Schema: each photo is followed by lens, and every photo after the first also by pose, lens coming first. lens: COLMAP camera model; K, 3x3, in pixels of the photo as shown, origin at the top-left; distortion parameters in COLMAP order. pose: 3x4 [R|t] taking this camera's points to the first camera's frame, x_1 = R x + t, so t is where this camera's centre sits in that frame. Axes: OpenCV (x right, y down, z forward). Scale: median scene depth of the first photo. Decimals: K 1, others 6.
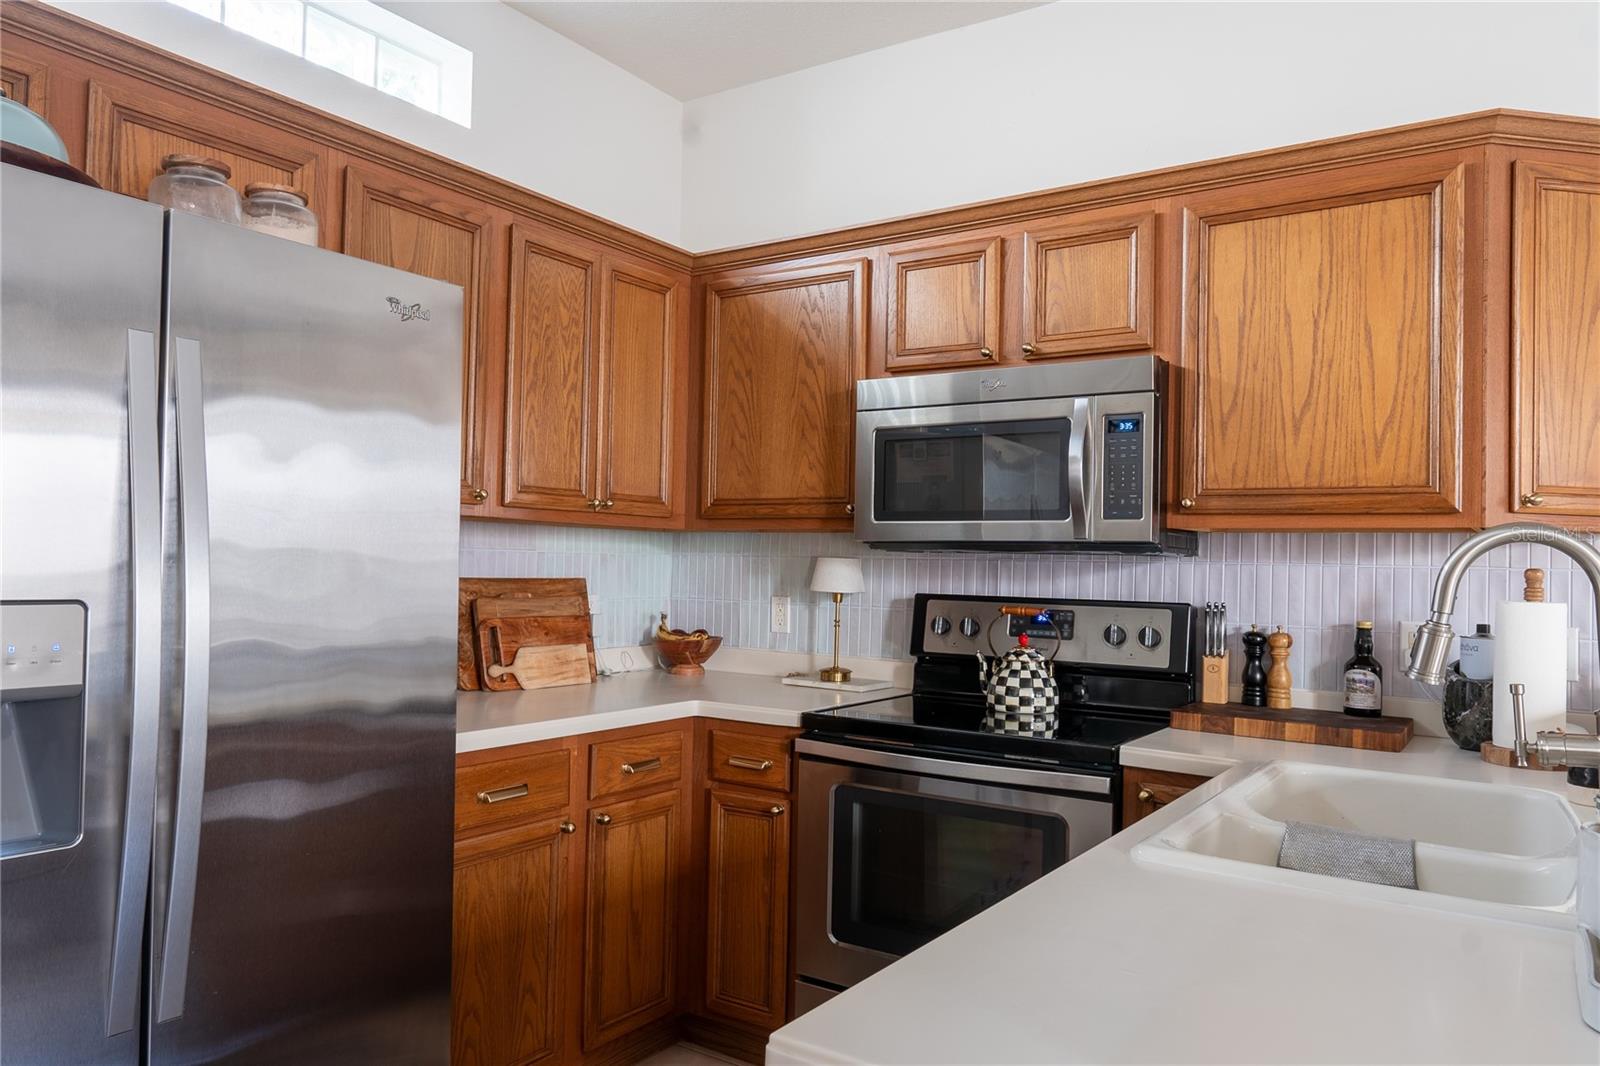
lens RADIAL K [[1108.2, 0, 799.1], [0, 1108.2, 537.1], [0, 0, 1]] dist [0.000167, -0.003053]
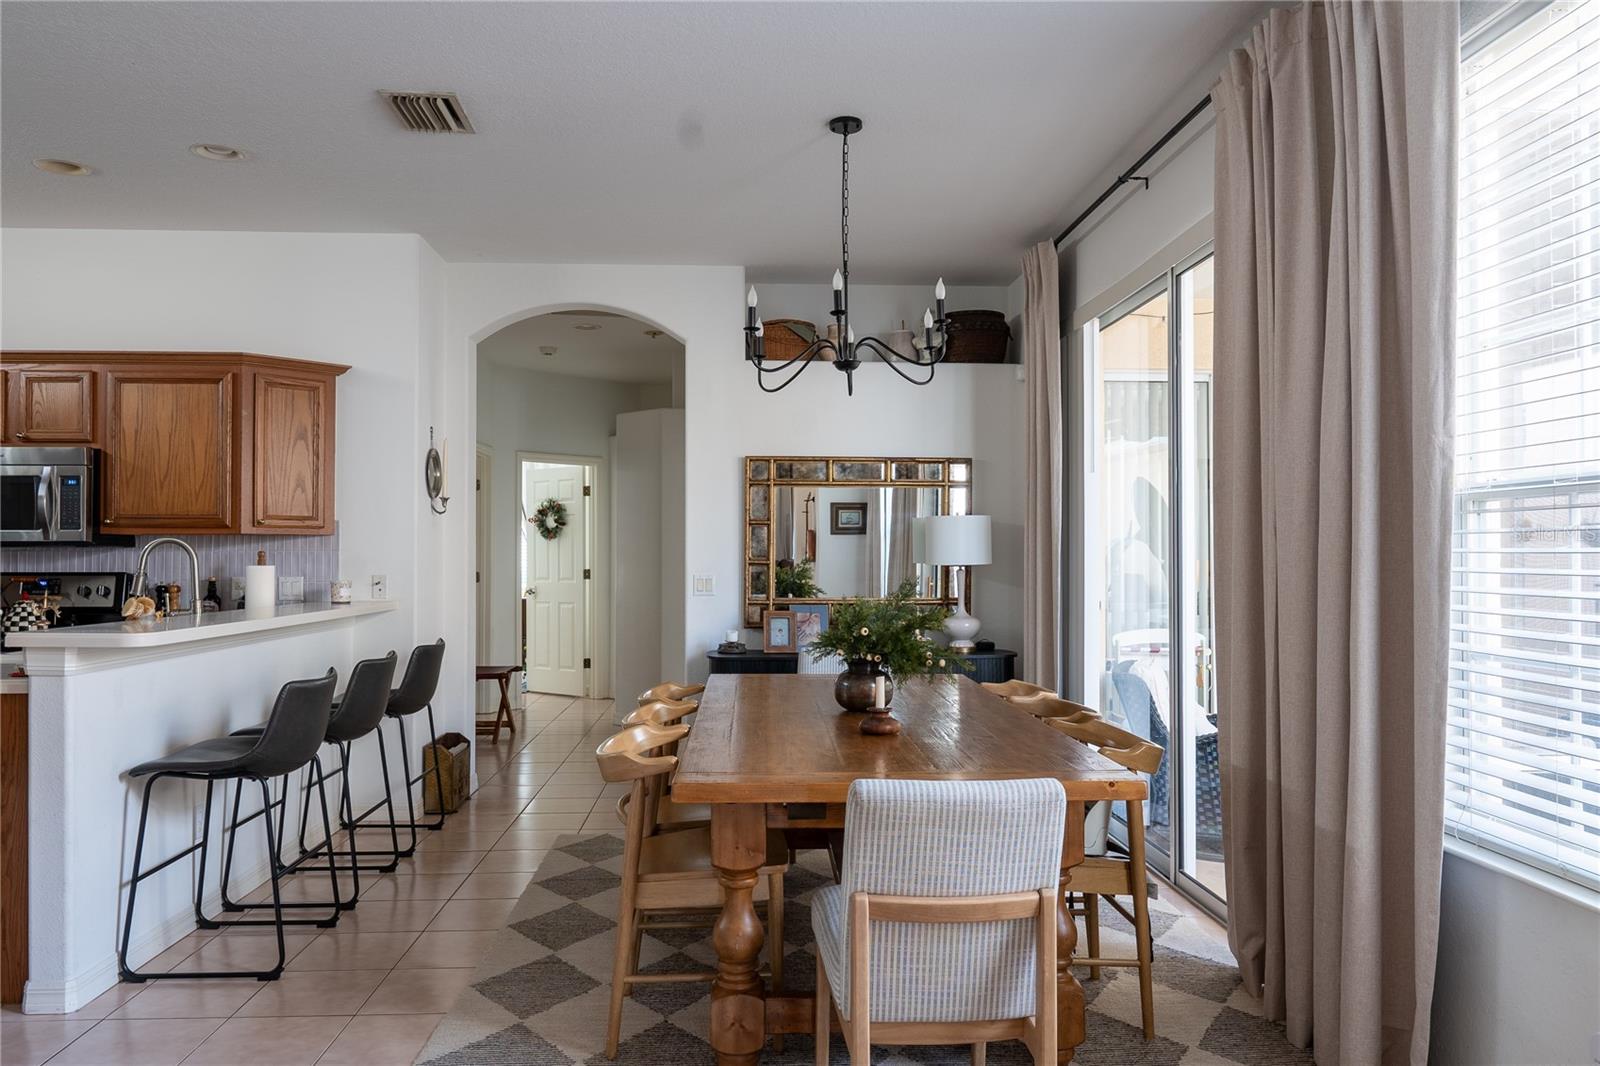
lens RADIAL K [[1108.2, 0, 799.1], [0, 1108.2, 537.1], [0, 0, 1]] dist [0.000167, -0.003053]
pose [[0.799967, -0.012939, 0.599904, 0.125944], [0.003185, 0.999845, 0.017318, -0.028221], [-0.600035, -0.011943, 0.799884, -1.146349]]
